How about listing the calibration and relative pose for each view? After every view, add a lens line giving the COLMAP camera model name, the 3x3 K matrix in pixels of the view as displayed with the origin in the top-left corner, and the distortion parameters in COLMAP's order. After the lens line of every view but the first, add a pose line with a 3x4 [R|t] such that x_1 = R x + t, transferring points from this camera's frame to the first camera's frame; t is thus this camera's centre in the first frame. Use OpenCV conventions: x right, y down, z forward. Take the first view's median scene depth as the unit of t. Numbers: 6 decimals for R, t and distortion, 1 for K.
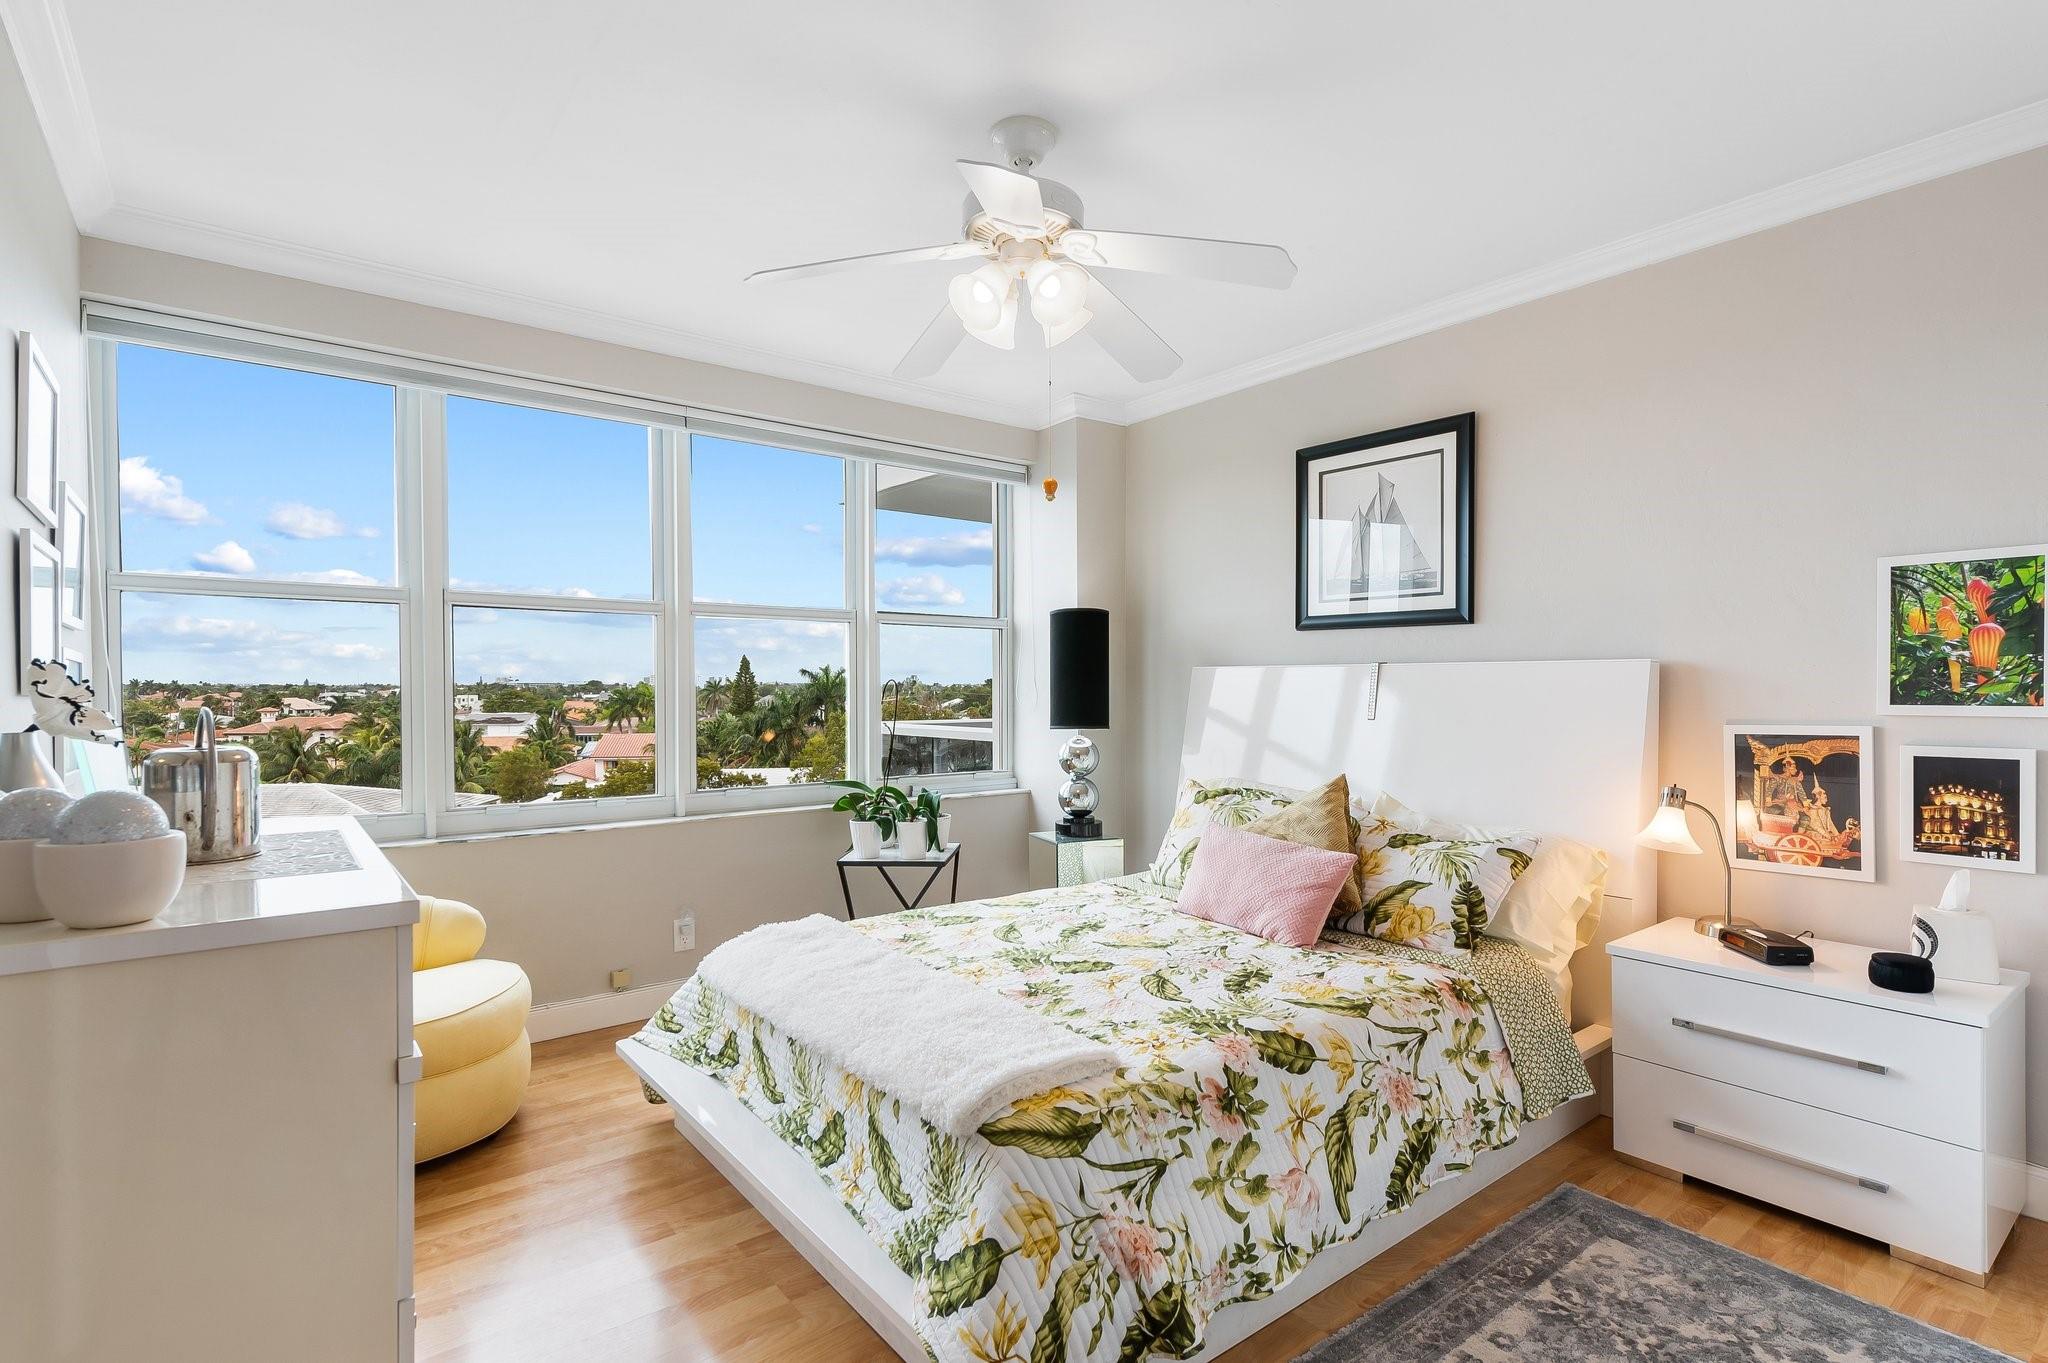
lens RADIAL K [[982.6, 0, 1019.6], [0, 982.6, 691.5], [0, 0, 1]] dist [0.009221, -0.001079]
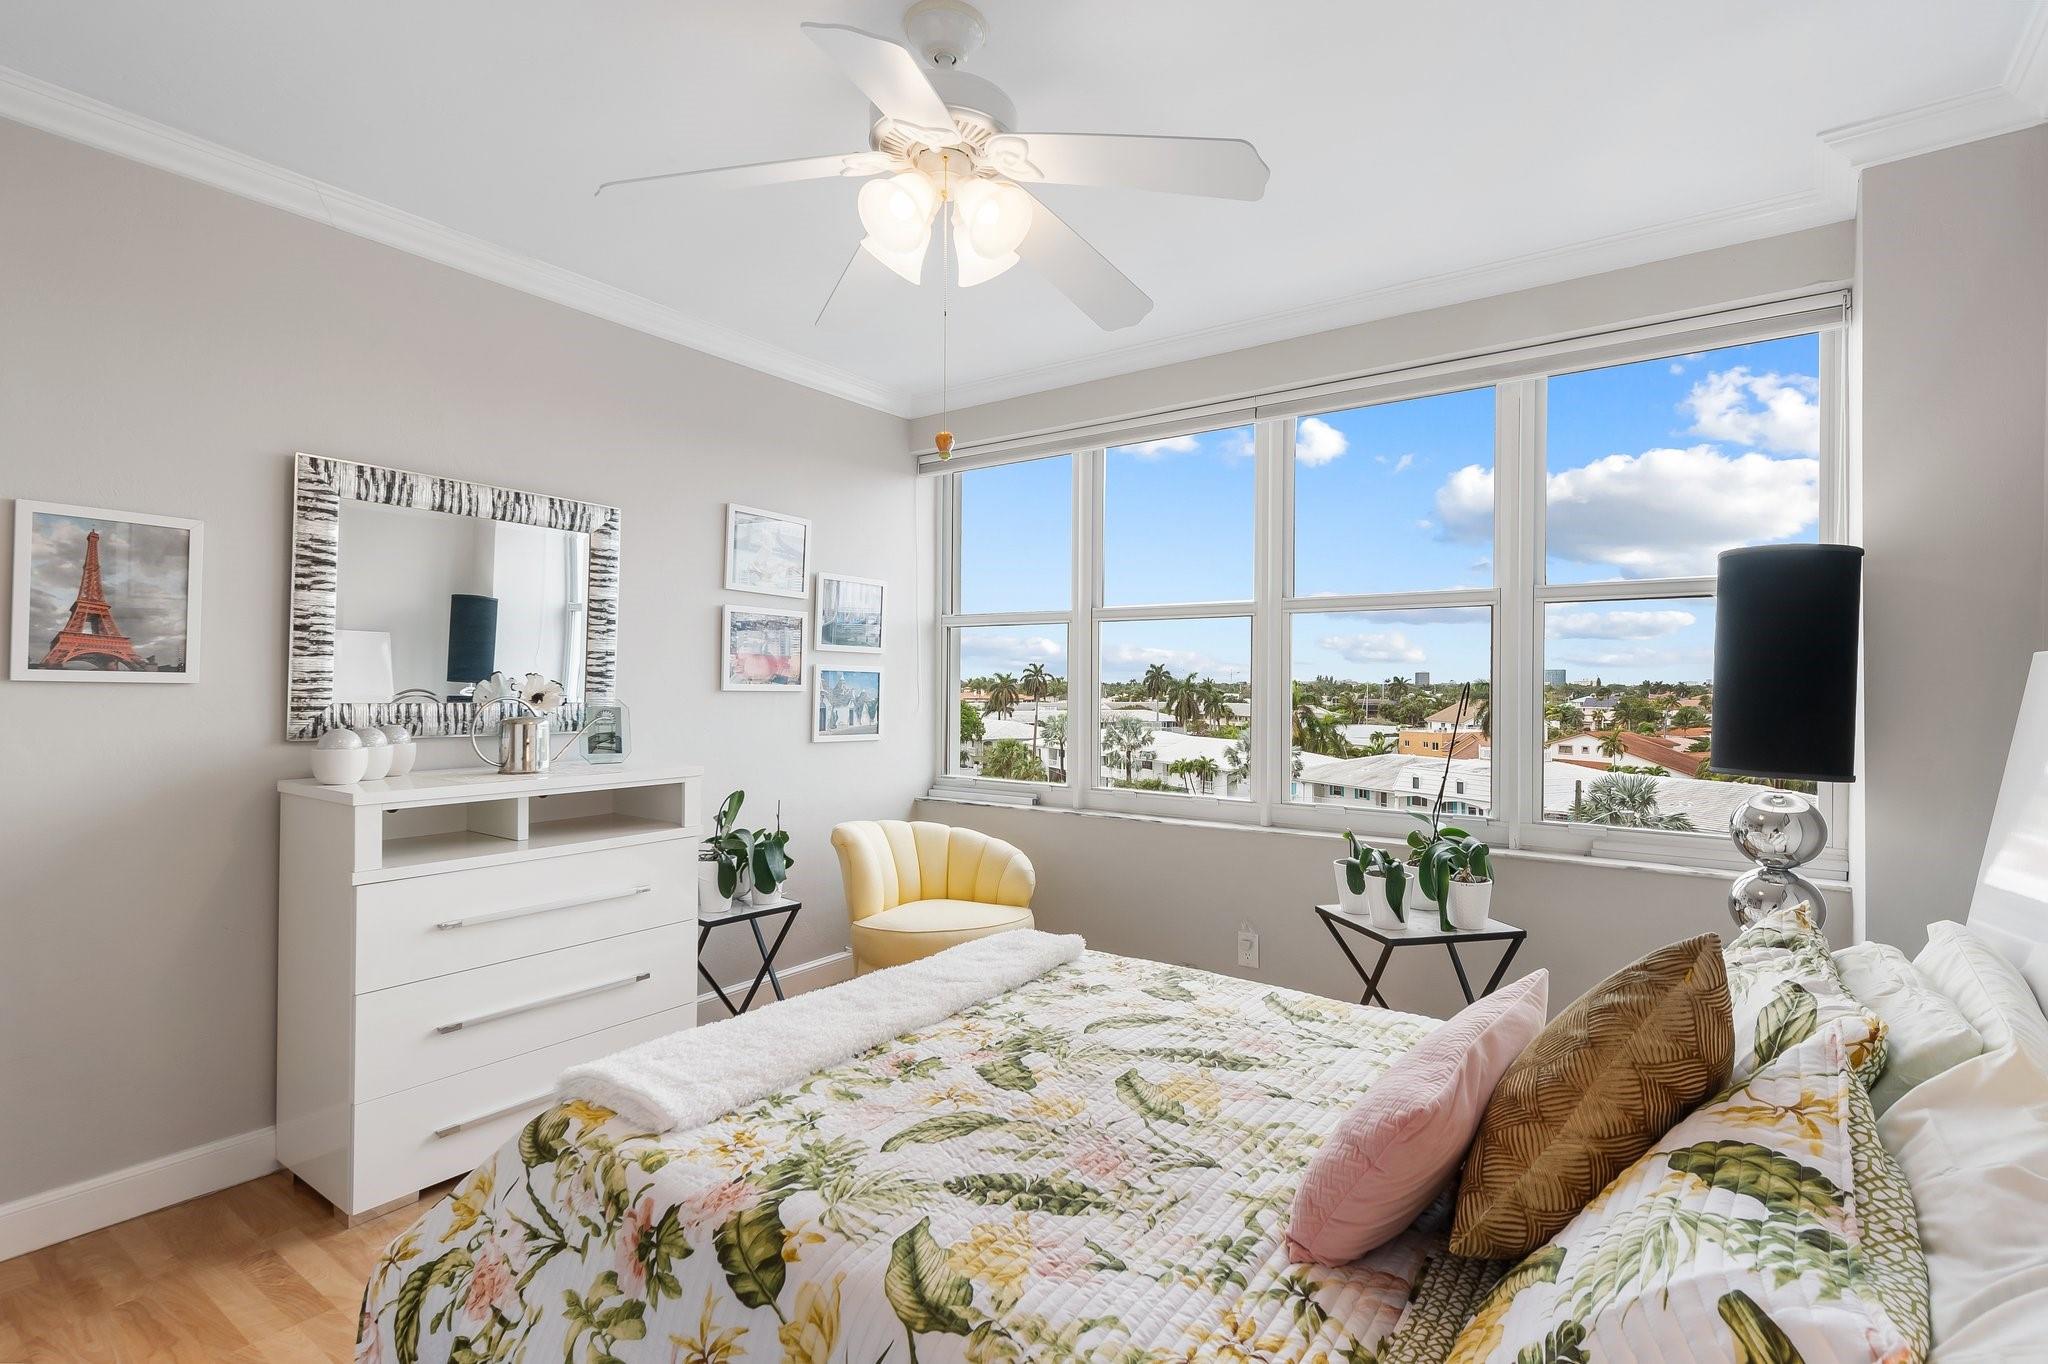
lens RADIAL K [[982.6, 0, 1035.2], [0, 982.6, 684.4], [0, 0, 1]] dist [0.009221, -0.001079]
pose [[0.282385, 0.002249, -0.959298, 0.923143], [-0.009883, 0.999951, -0.000565, -0.010691], [0.959250, 0.009640, 0.282394, 0.971581]]
